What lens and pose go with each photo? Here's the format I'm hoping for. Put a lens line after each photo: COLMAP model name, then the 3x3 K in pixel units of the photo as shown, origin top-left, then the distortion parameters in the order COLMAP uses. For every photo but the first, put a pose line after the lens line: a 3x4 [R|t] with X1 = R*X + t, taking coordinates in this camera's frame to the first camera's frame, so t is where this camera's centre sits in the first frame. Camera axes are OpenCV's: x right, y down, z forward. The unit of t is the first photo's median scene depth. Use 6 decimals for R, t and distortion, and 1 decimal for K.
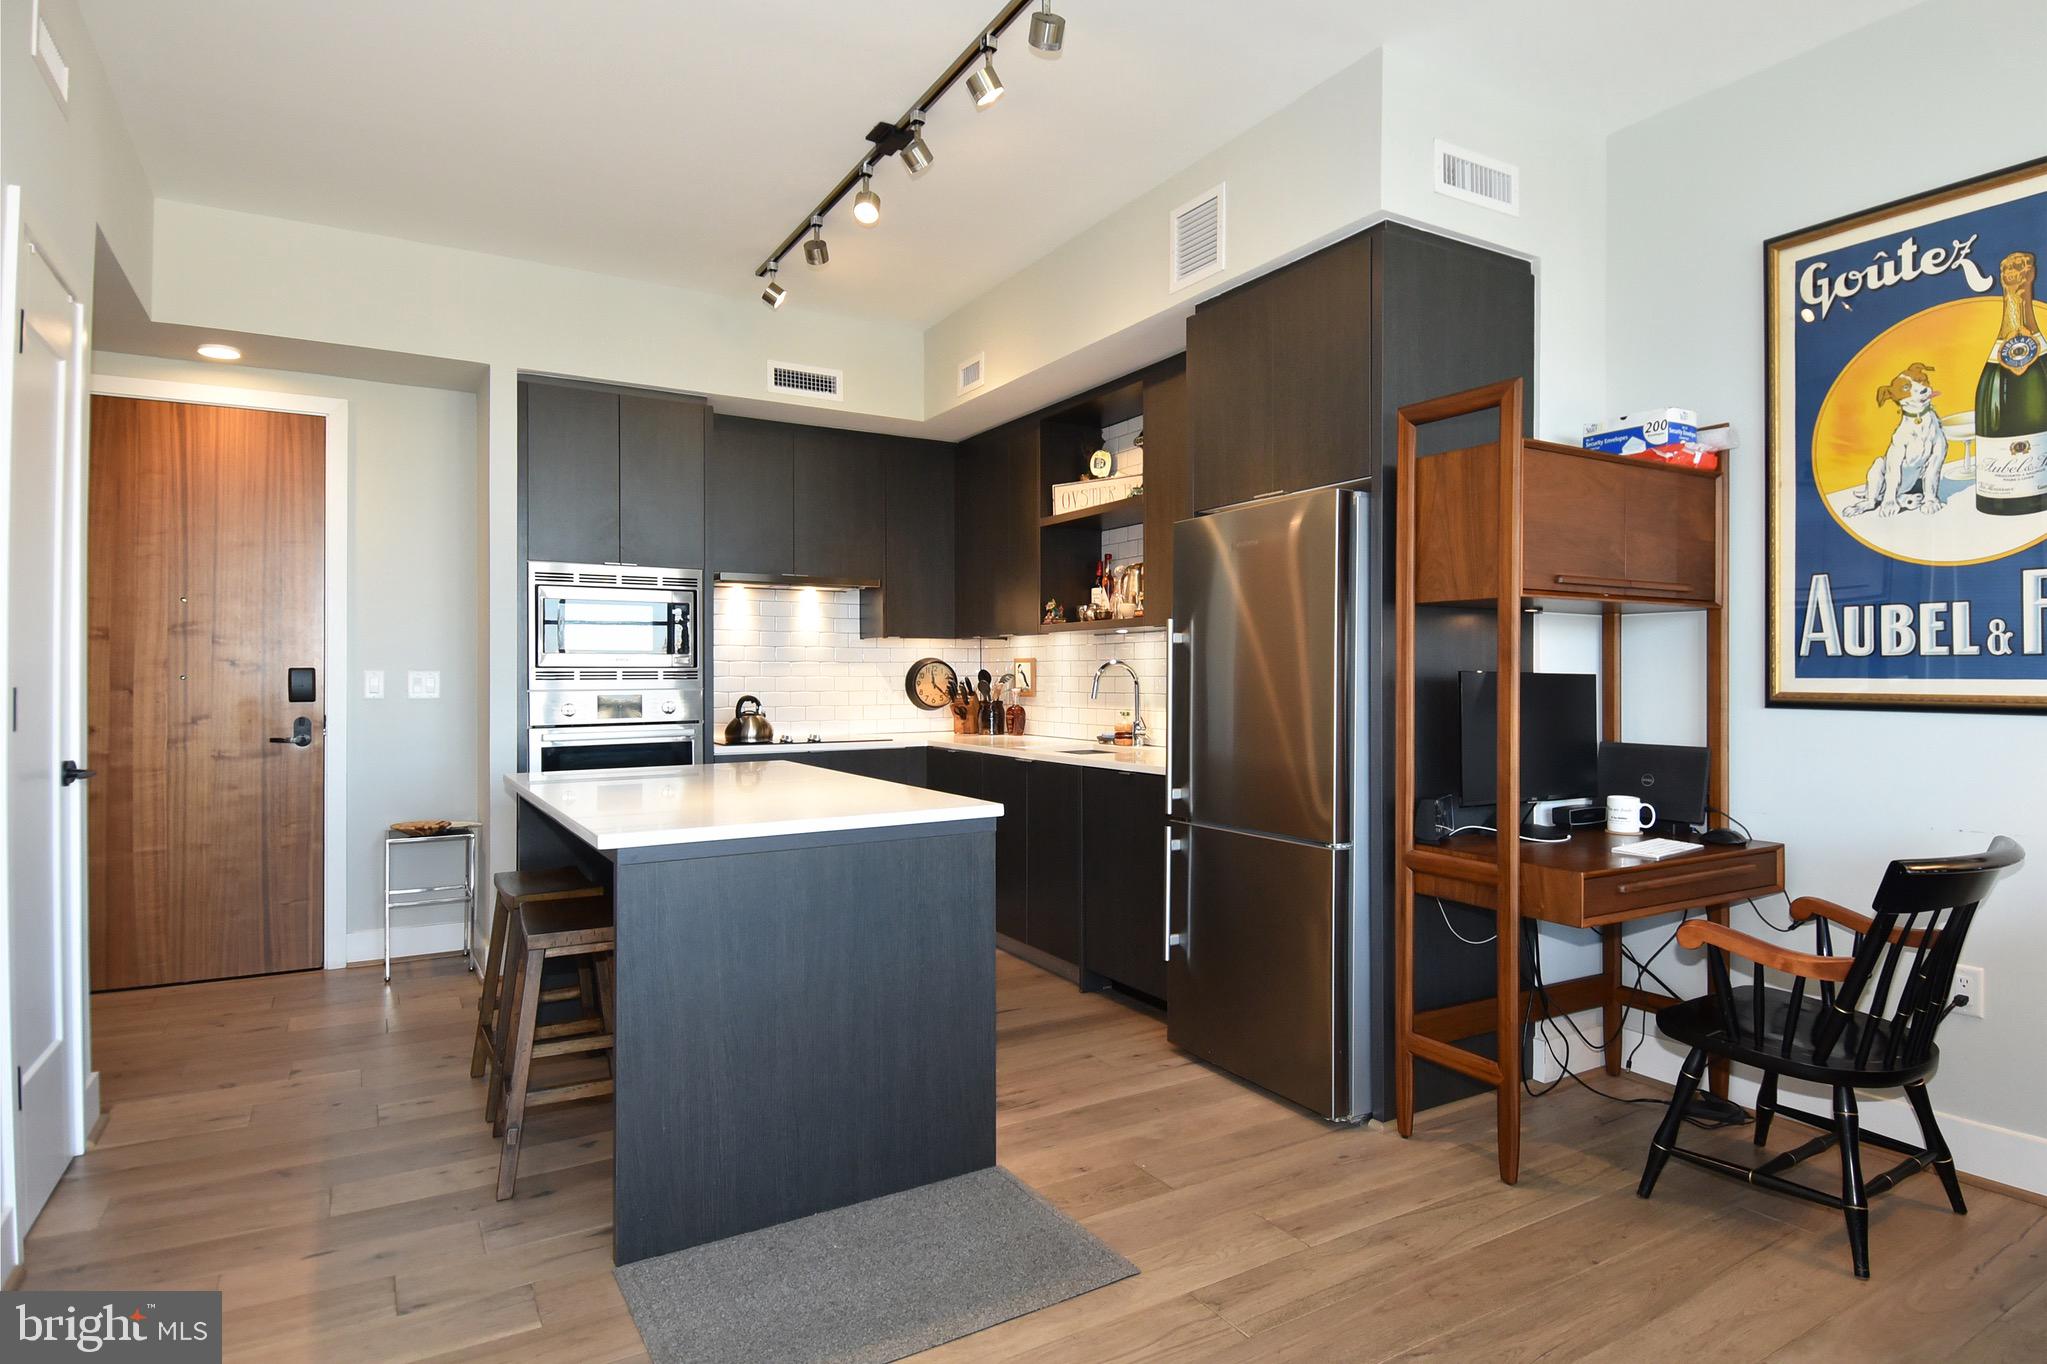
lens RADIAL K [[1071.4, 0, 1029.2], [0, 1071.4, 674.8], [0, 0, 1]] dist [-0.027479, -0.001940]
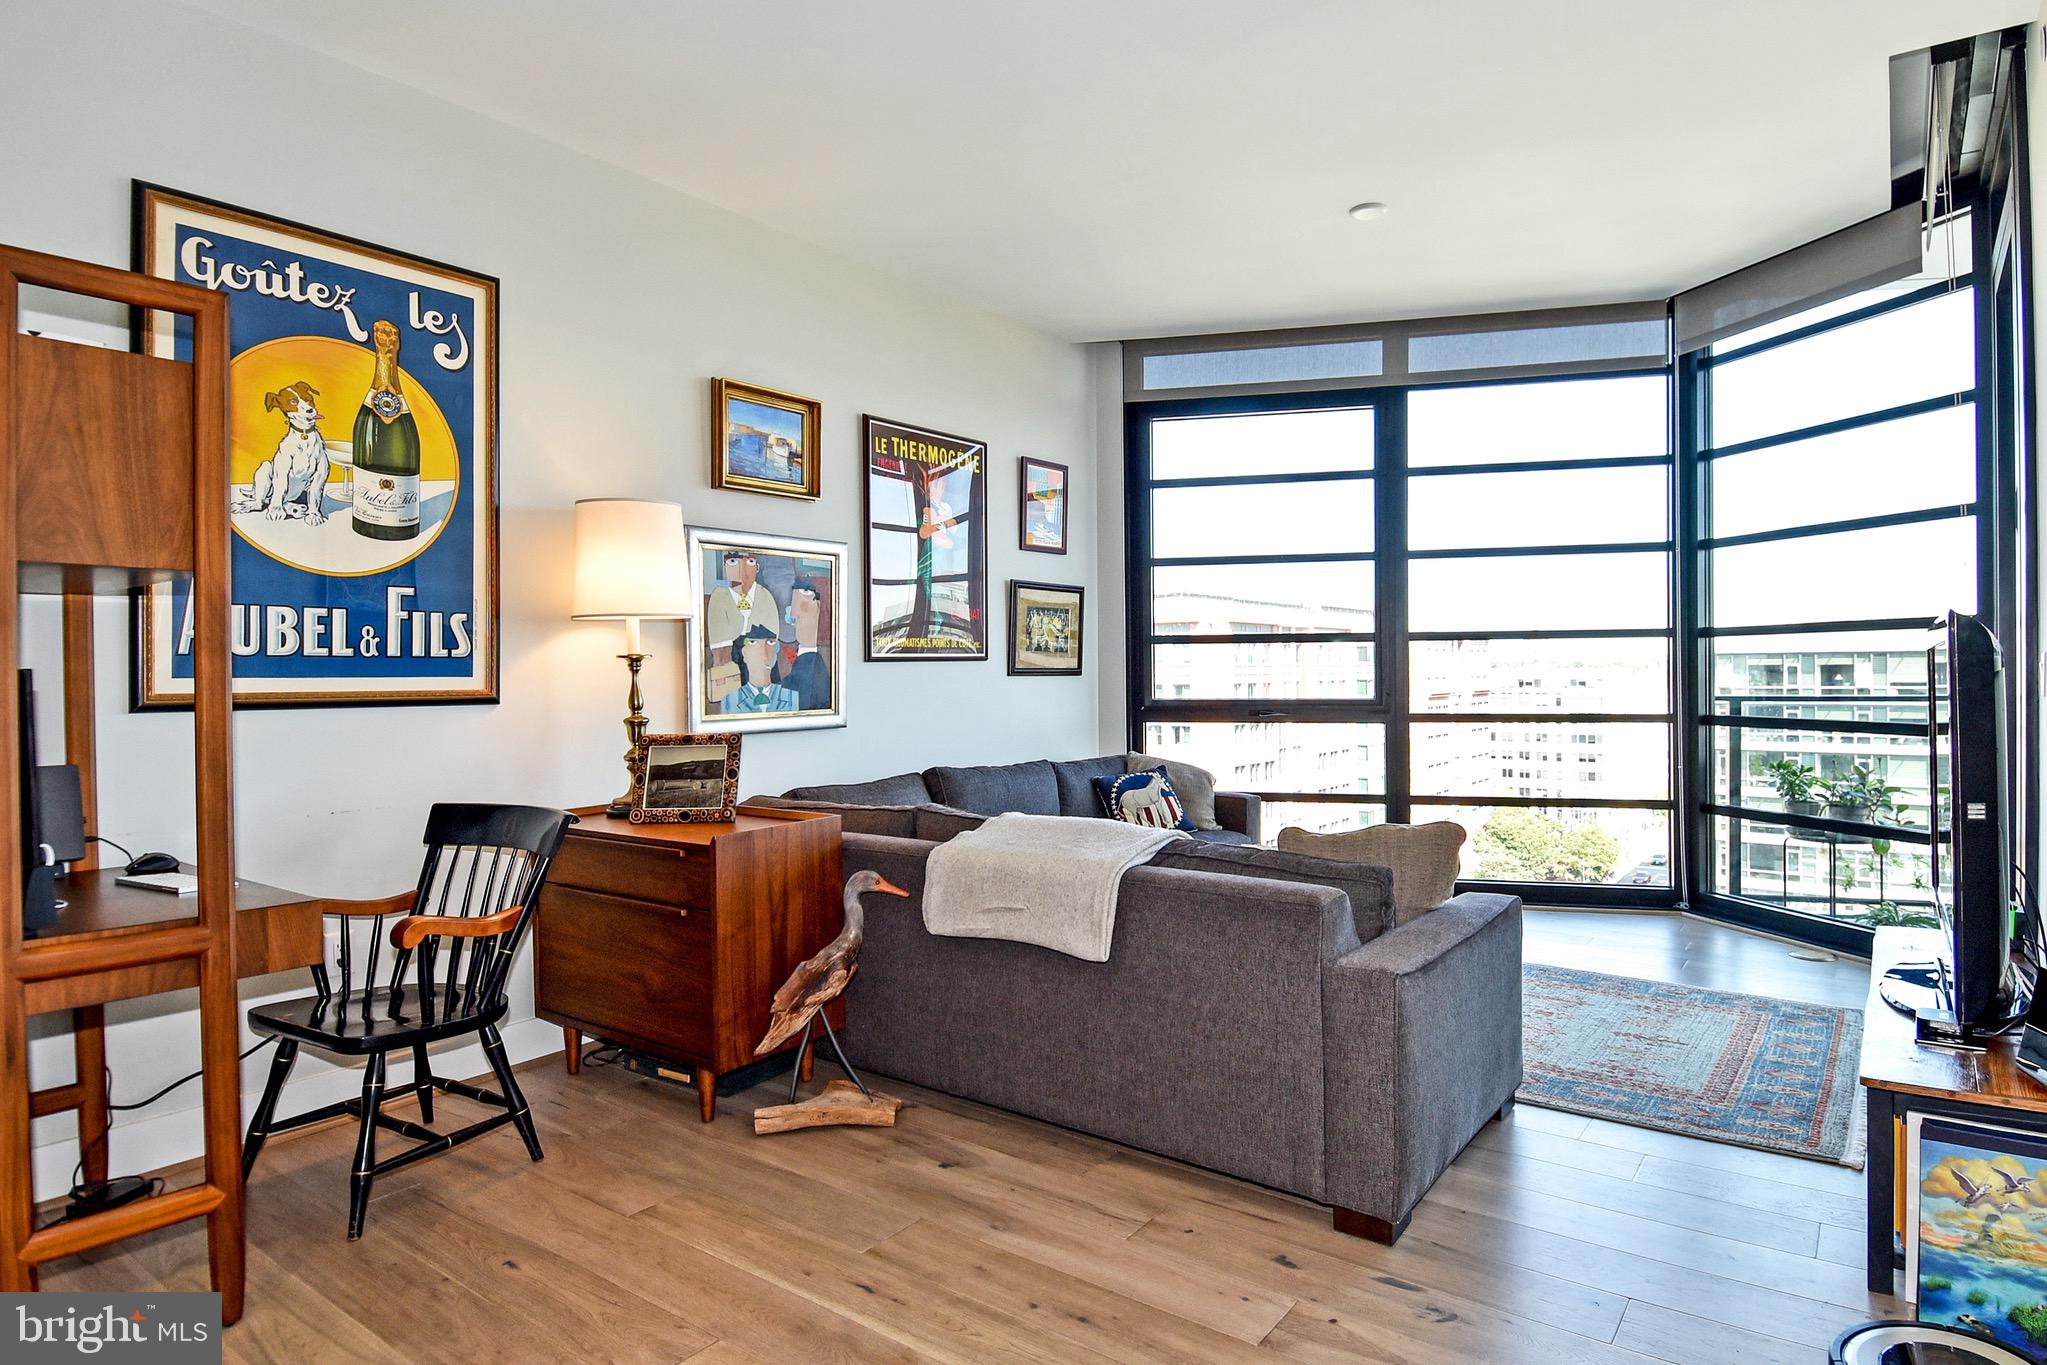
lens RADIAL K [[1160.9, 0, 1124.1], [0, 1160.9, 678.3], [0, 0, 1]] dist [0.013999, -0.013024]
pose [[-0.417661, 0.000148, 0.908603, -0.592242], [0.011170, 0.999925, 0.004971, 0.008082], [-0.908534, 0.012225, -0.417632, 0.748200]]
